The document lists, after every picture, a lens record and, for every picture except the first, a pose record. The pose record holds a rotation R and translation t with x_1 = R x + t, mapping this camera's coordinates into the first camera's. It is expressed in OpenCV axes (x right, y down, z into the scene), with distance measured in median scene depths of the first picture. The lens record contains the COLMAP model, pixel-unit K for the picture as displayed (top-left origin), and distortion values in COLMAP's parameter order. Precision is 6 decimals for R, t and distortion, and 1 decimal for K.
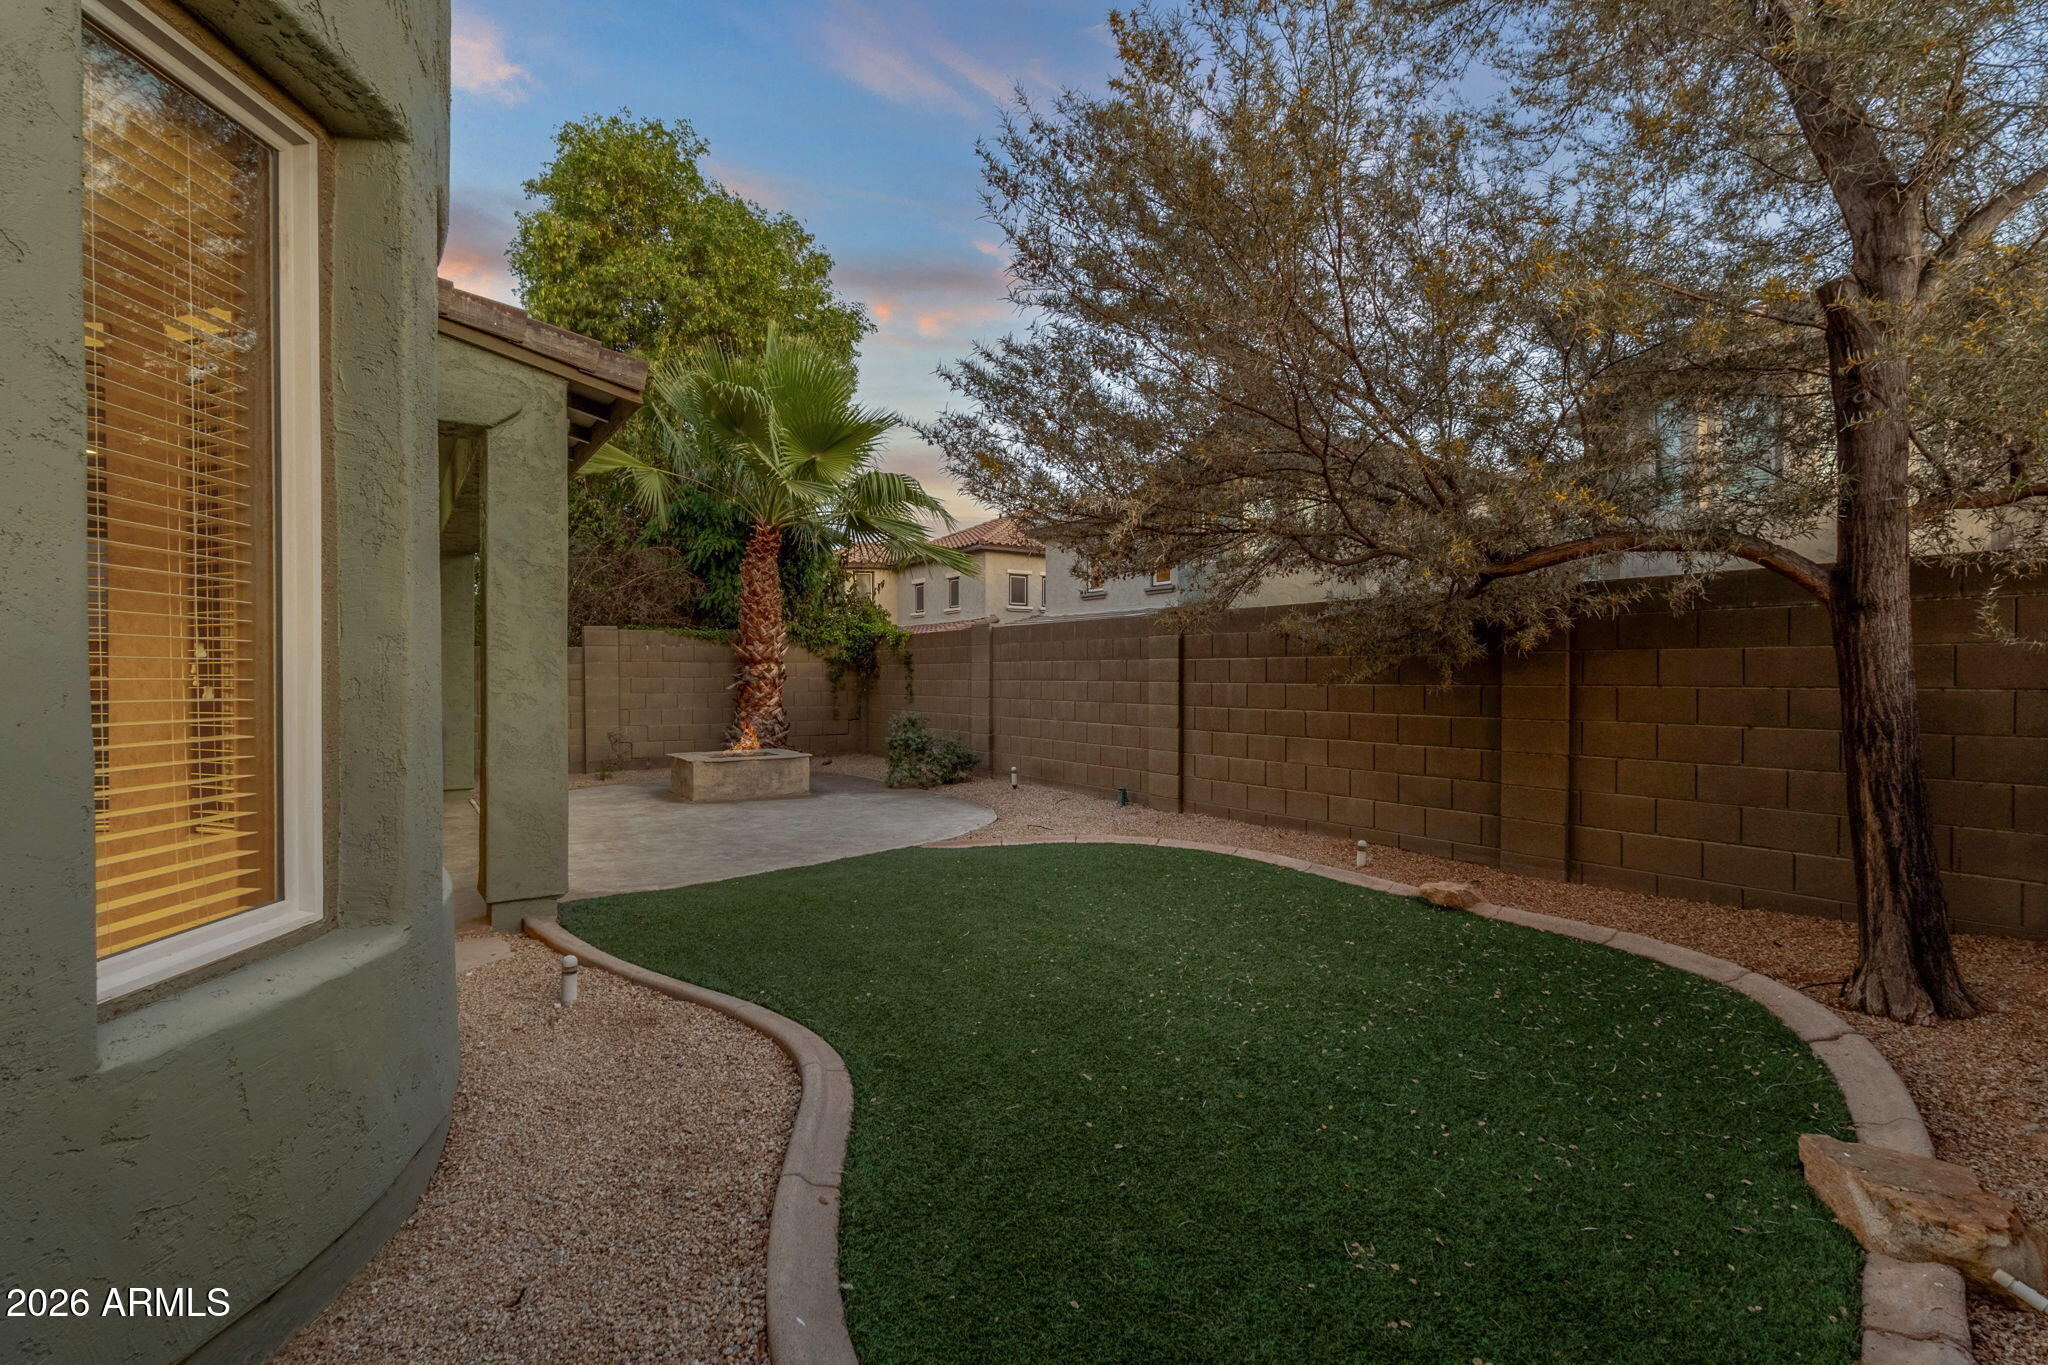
lens RADIAL K [[939.6, 0, 1015.0], [0, 939.6, 680.0], [0, 0, 1]] dist [0.001954, 0.001619]
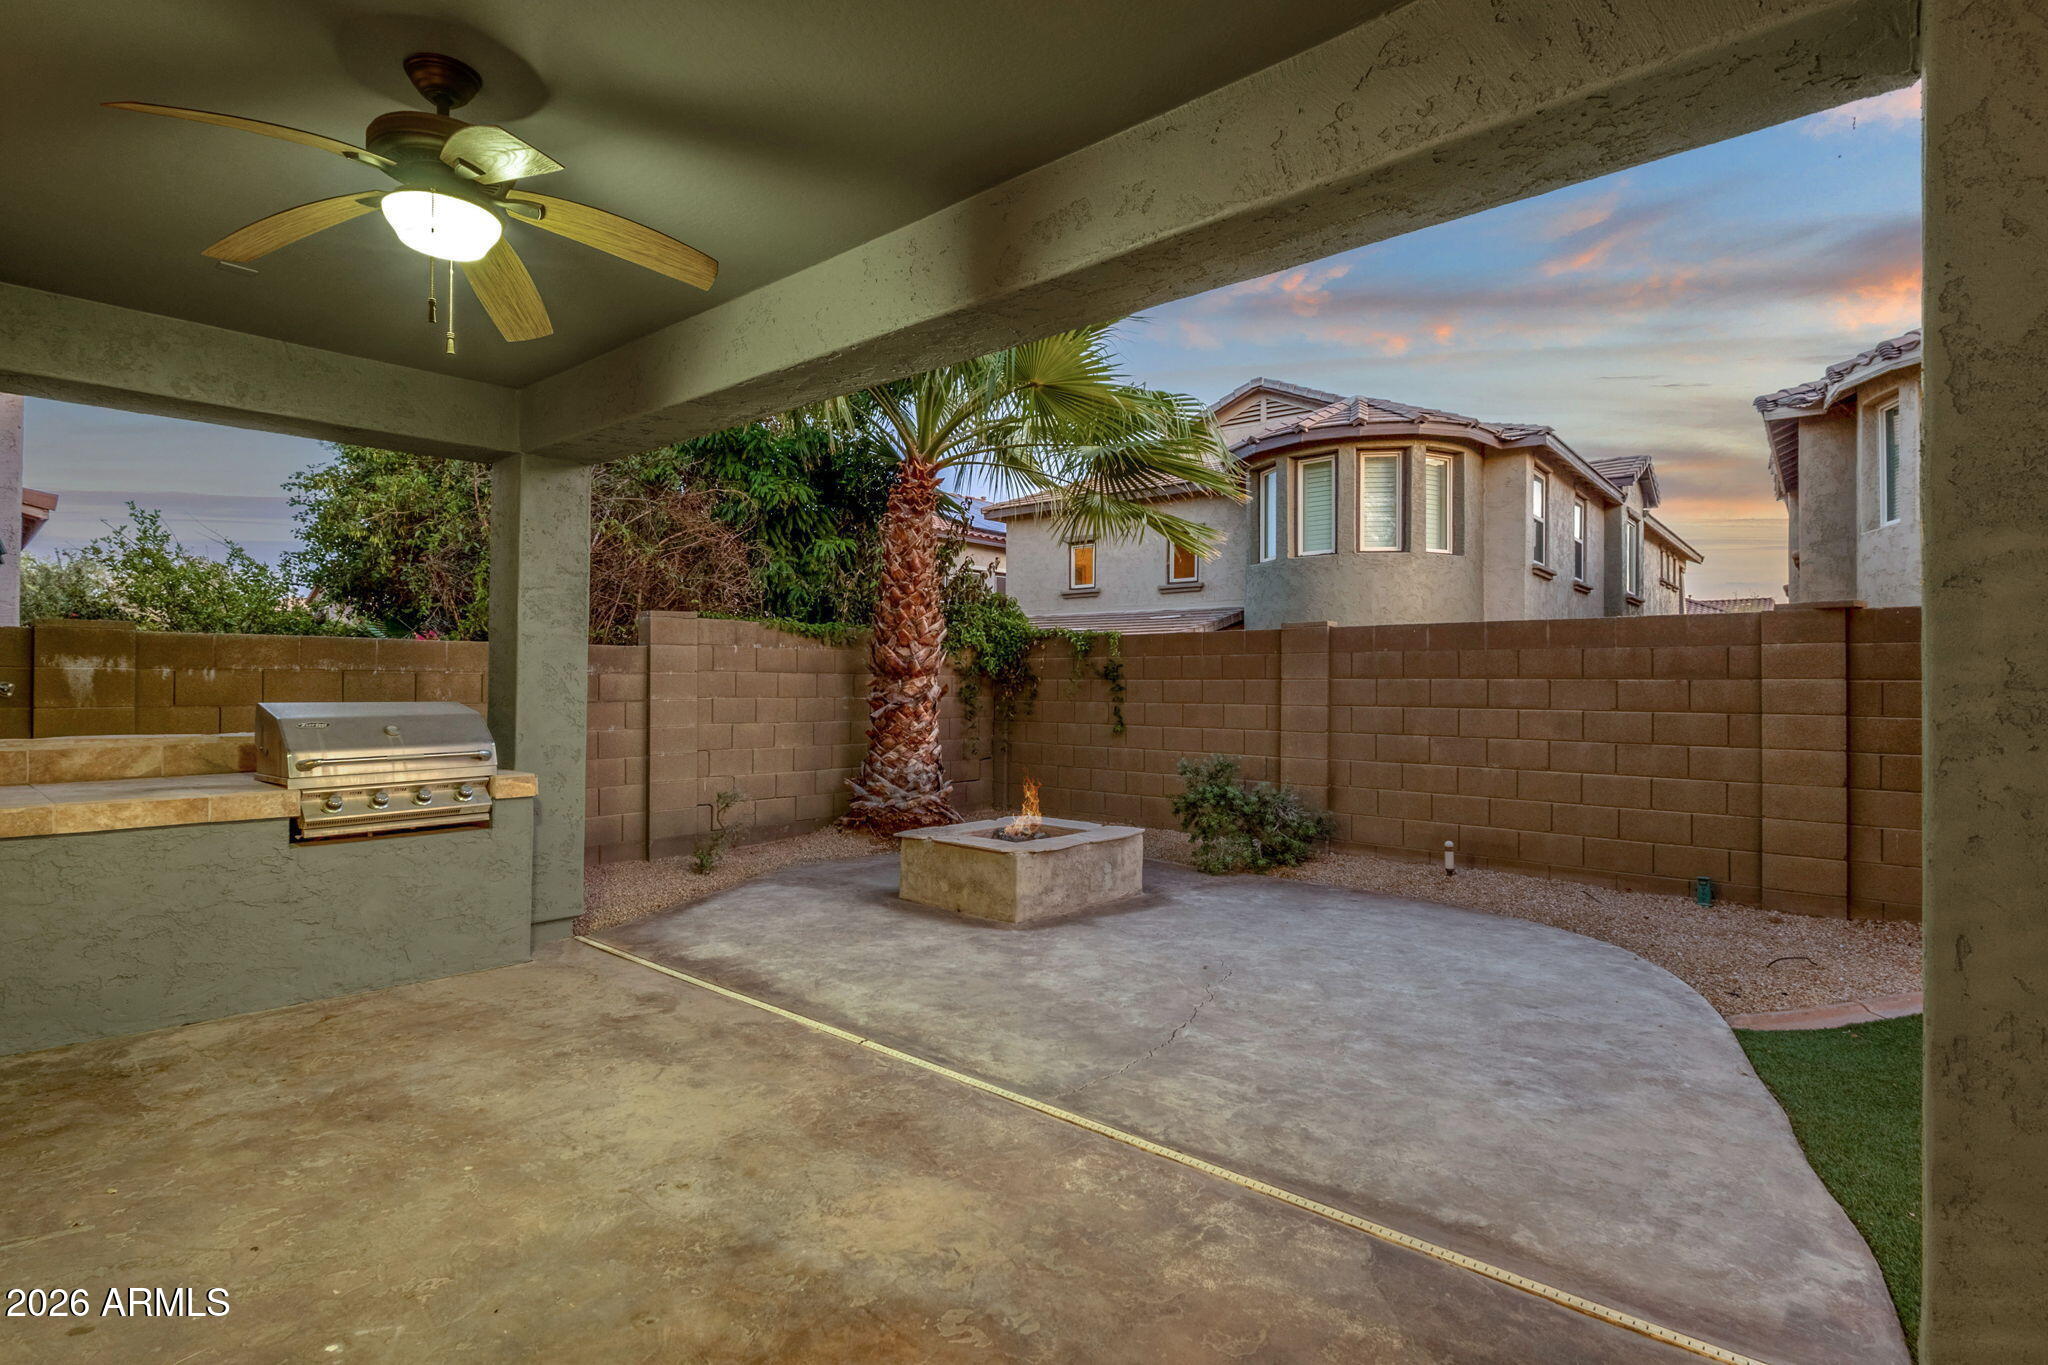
lens RADIAL K [[1015.9, 0, 1010.6], [0, 1015.9, 683.1], [0, 0, 1]] dist [0.007451, -0.000462]
pose [[0.970597, 0.007866, 0.240582, -0.377332], [-0.006111, 0.999949, -0.008040, -0.007818], [-0.240633, 0.006333, 0.970595, 0.311989]]
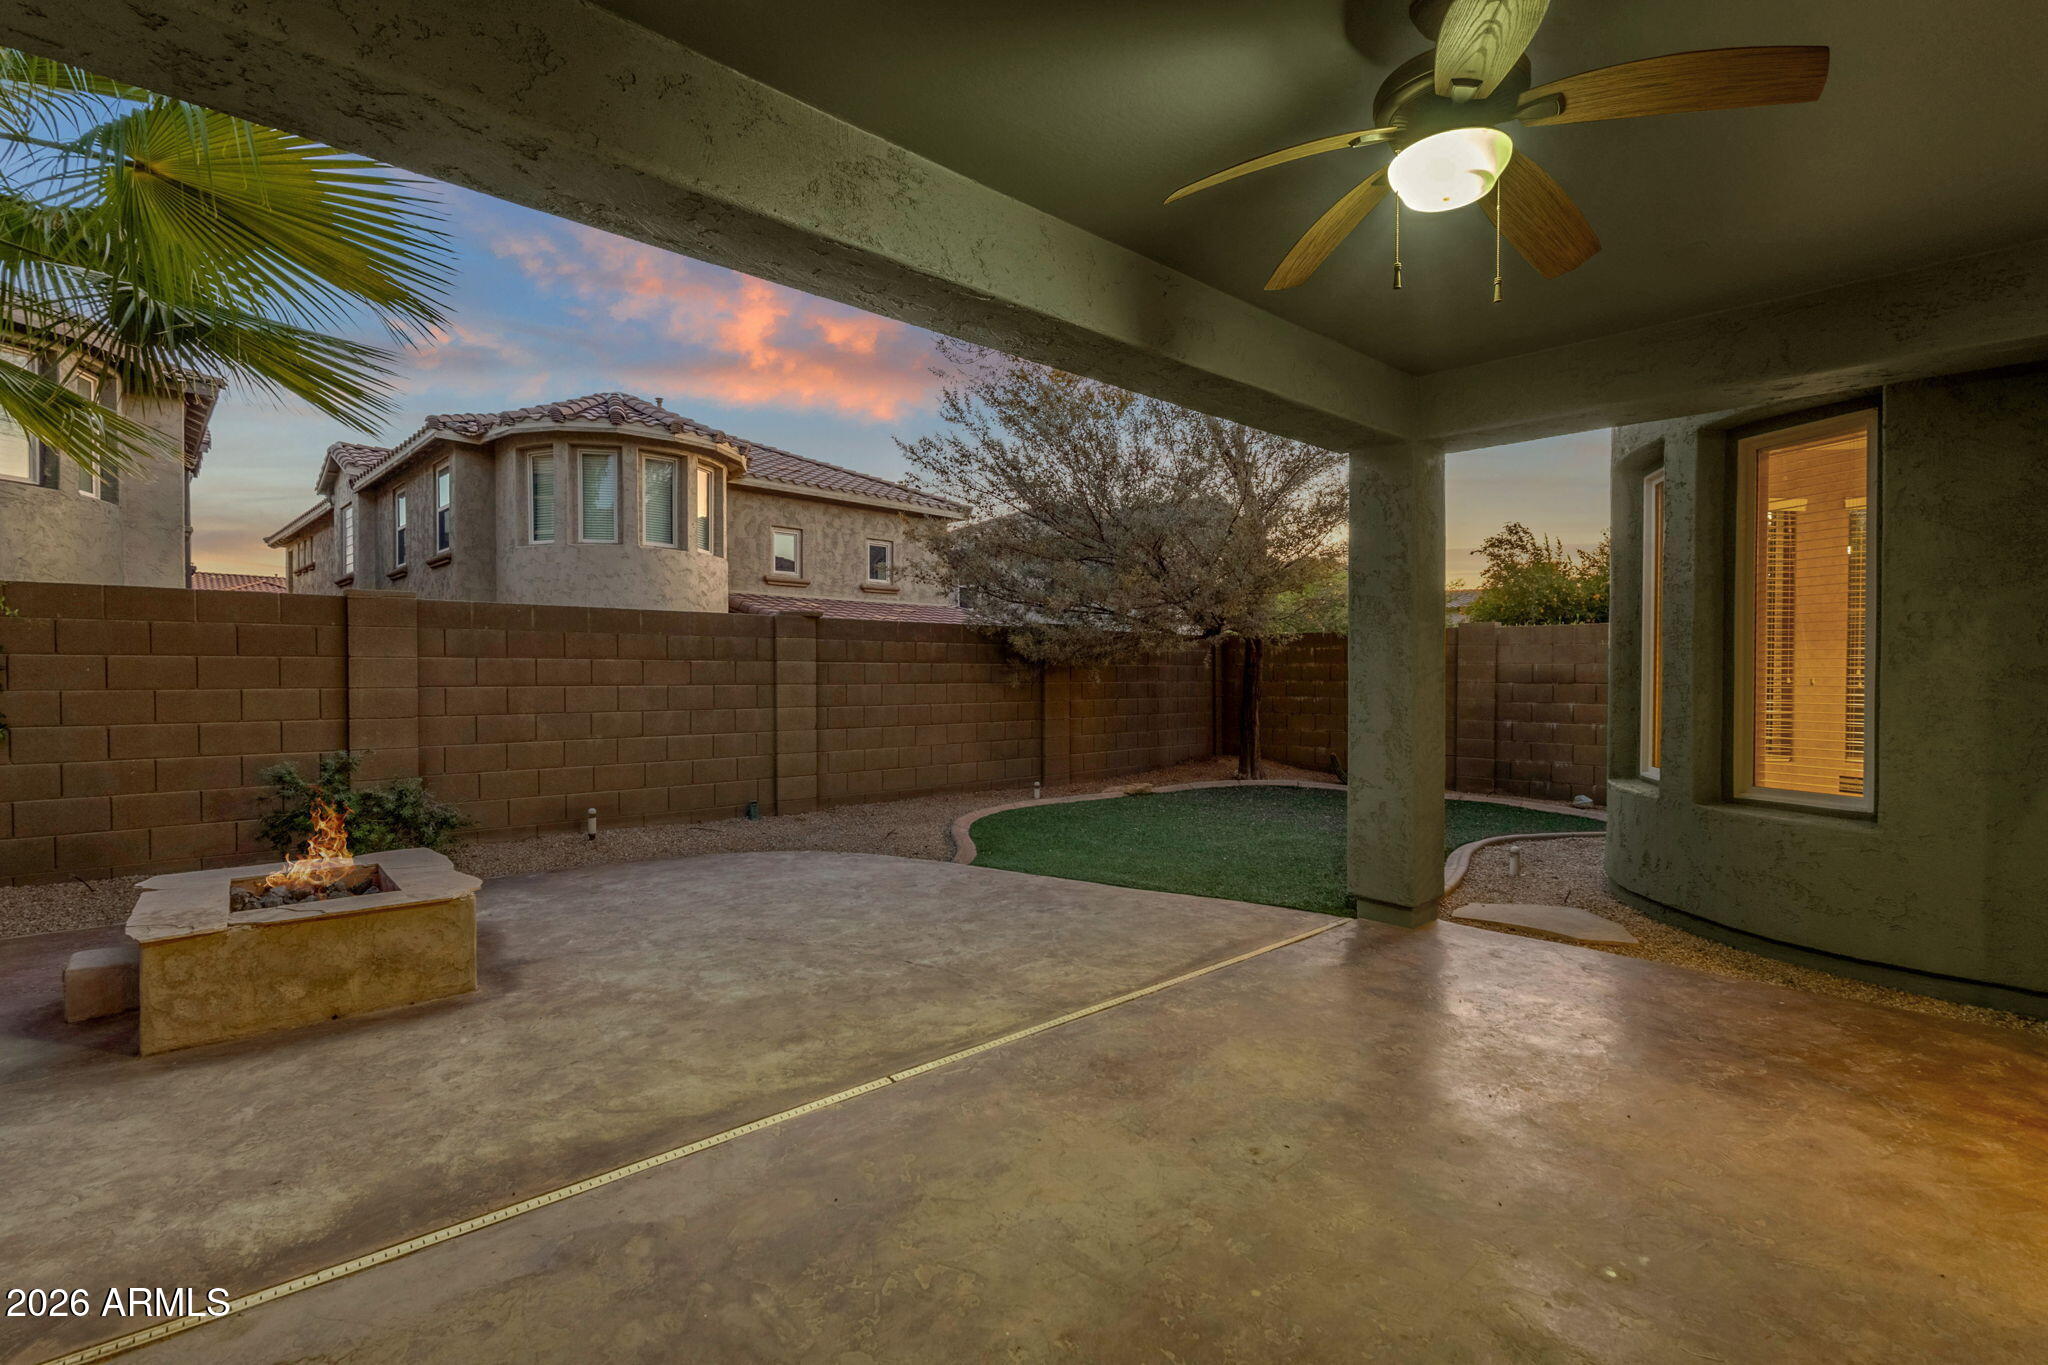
lens RADIAL K [[939.6, 0, 1002.6], [0, 939.6, 683.8], [0, 0, 1]] dist [0.001954, 0.001619]
pose [[-0.123986, -0.011800, 0.992214, -0.596827], [0.001720, 0.999925, 0.012106, -0.007543], [-0.992282, 0.003207, -0.123957, 0.631045]]
